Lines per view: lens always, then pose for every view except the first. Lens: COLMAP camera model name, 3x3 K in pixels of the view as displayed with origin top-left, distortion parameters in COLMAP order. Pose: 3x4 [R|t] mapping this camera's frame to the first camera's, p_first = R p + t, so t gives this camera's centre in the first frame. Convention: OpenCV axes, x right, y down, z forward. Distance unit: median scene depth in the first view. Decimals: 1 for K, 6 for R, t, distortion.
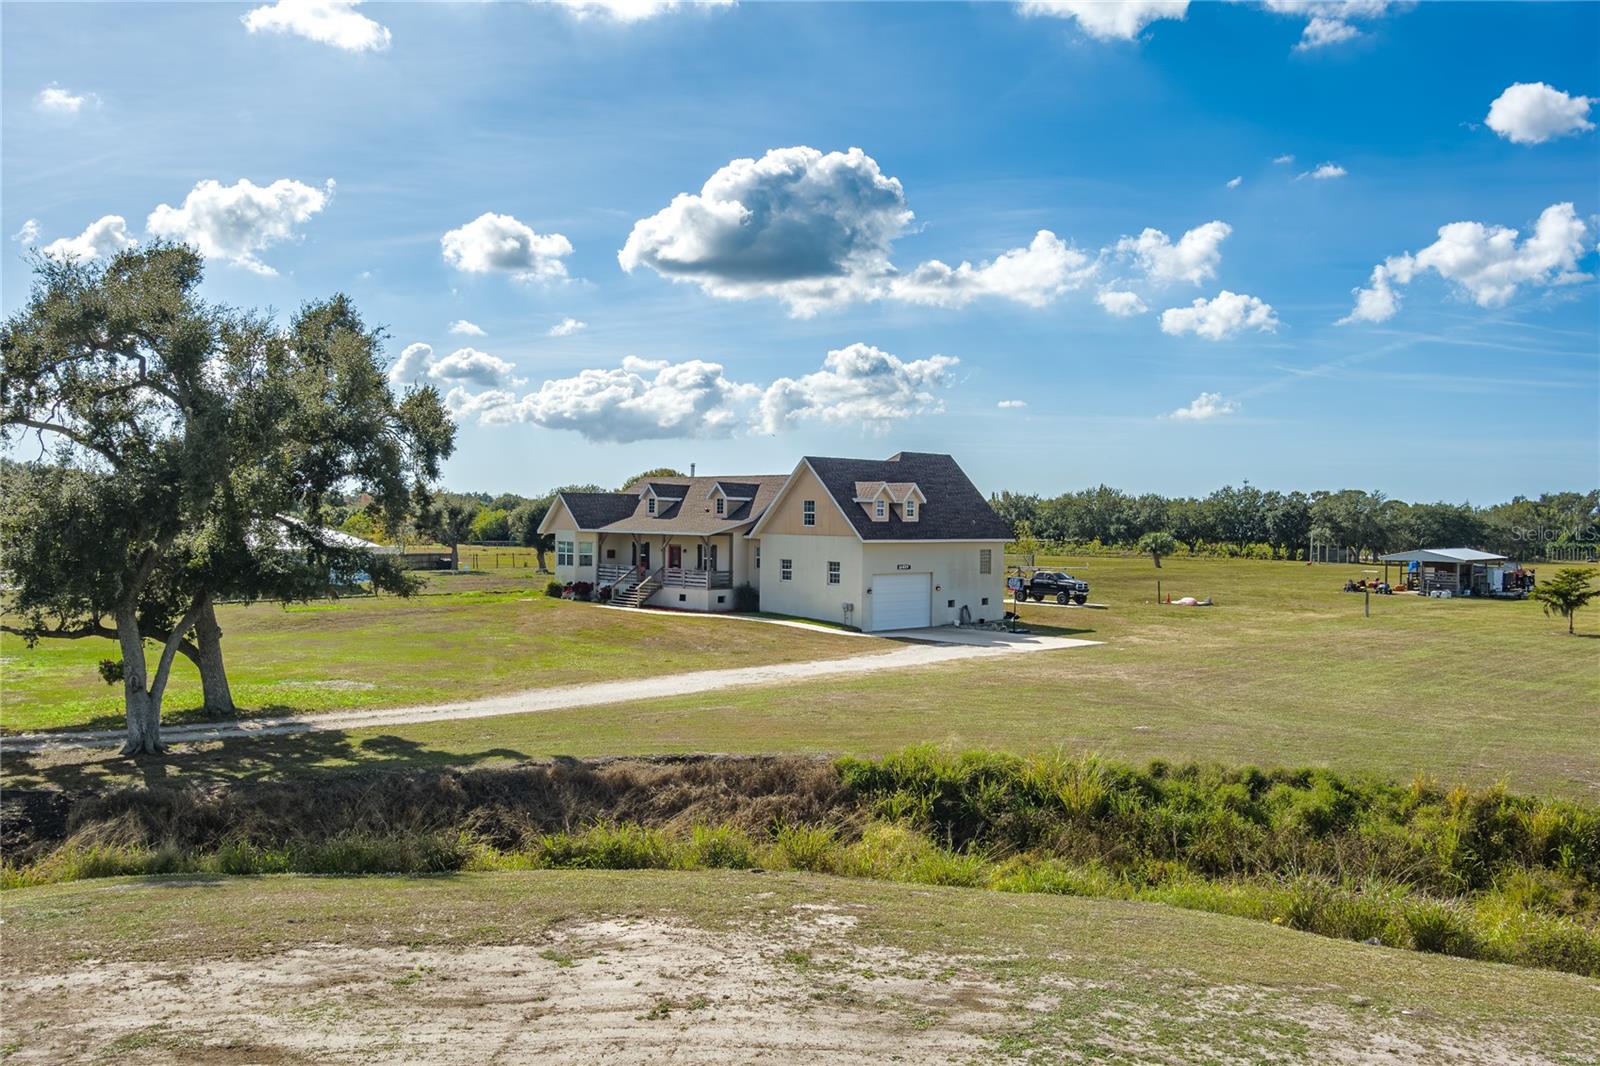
lens RADIAL K [[1268.2, 0, 800.0], [0, 1268.2, 533.0], [0, 0, 1]] dist [-0.001218, -0.003869]
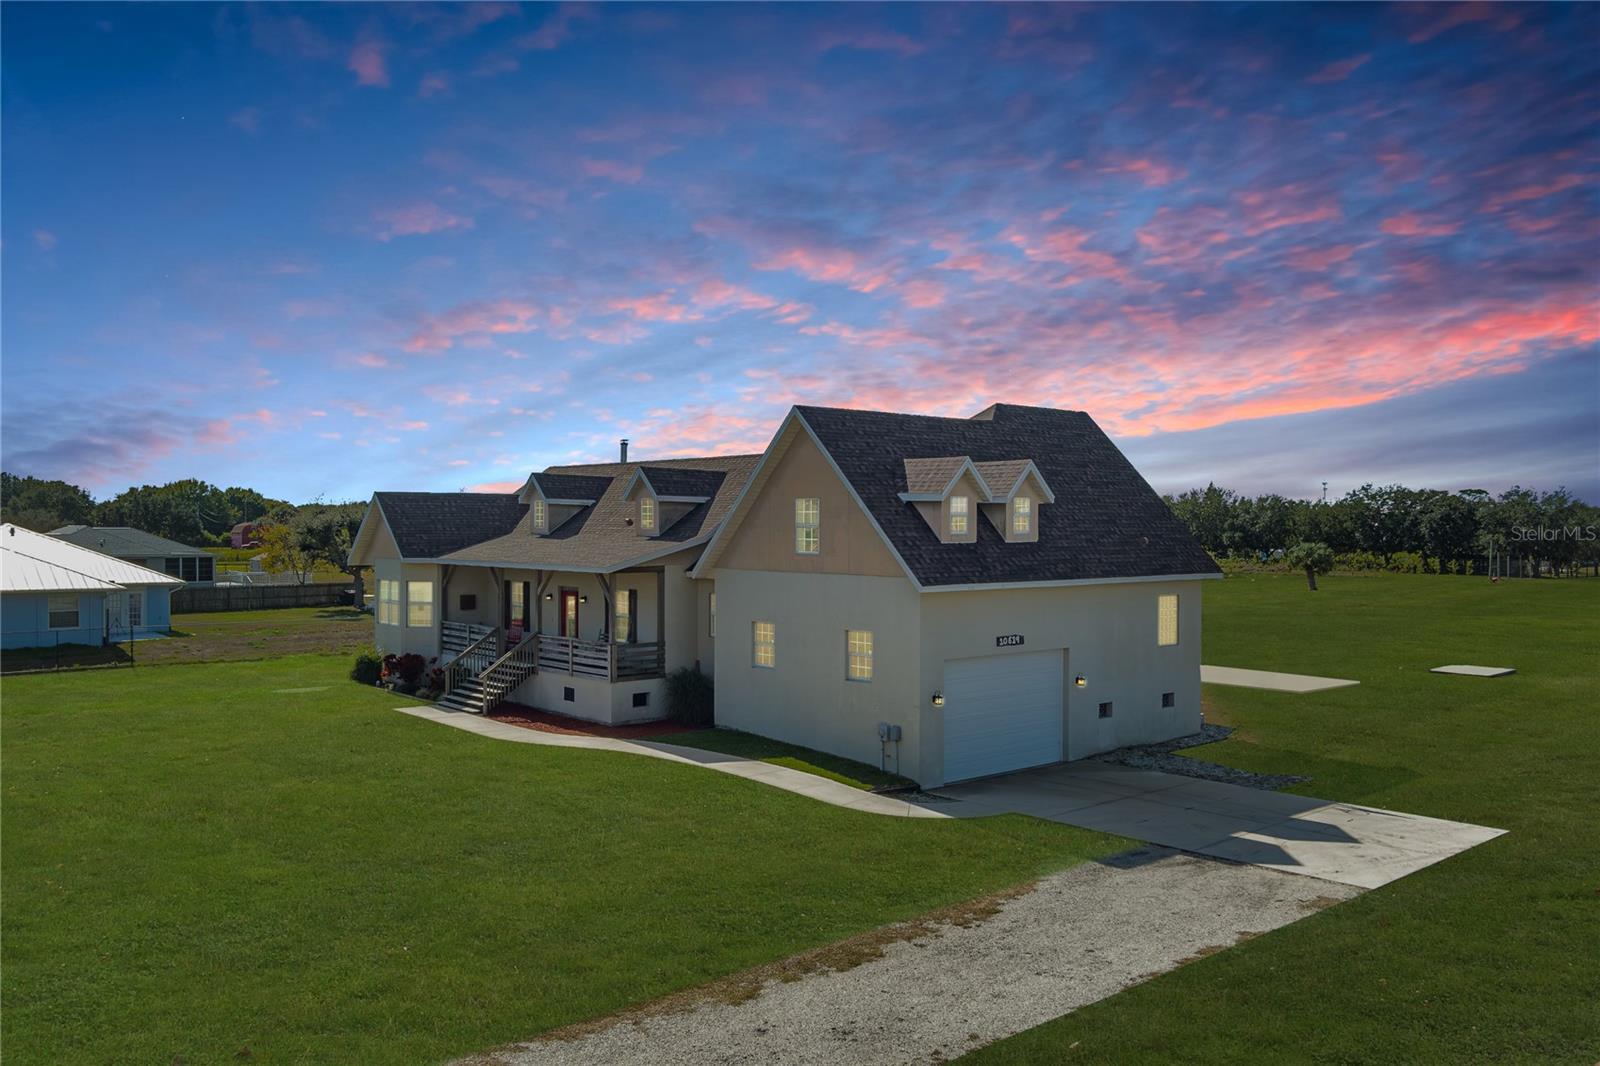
lens RADIAL K [[1268.2, 0, 800.0], [0, 1268.2, 533.0], [0, 0, 1]] dist [-0.001218, -0.003869]
pose [[0.998985, -0.010552, -0.043781, 0.022369], [0.010254, 0.999923, -0.007014, -0.008968], [0.043852, 0.006558, 0.999017, 0.474696]]
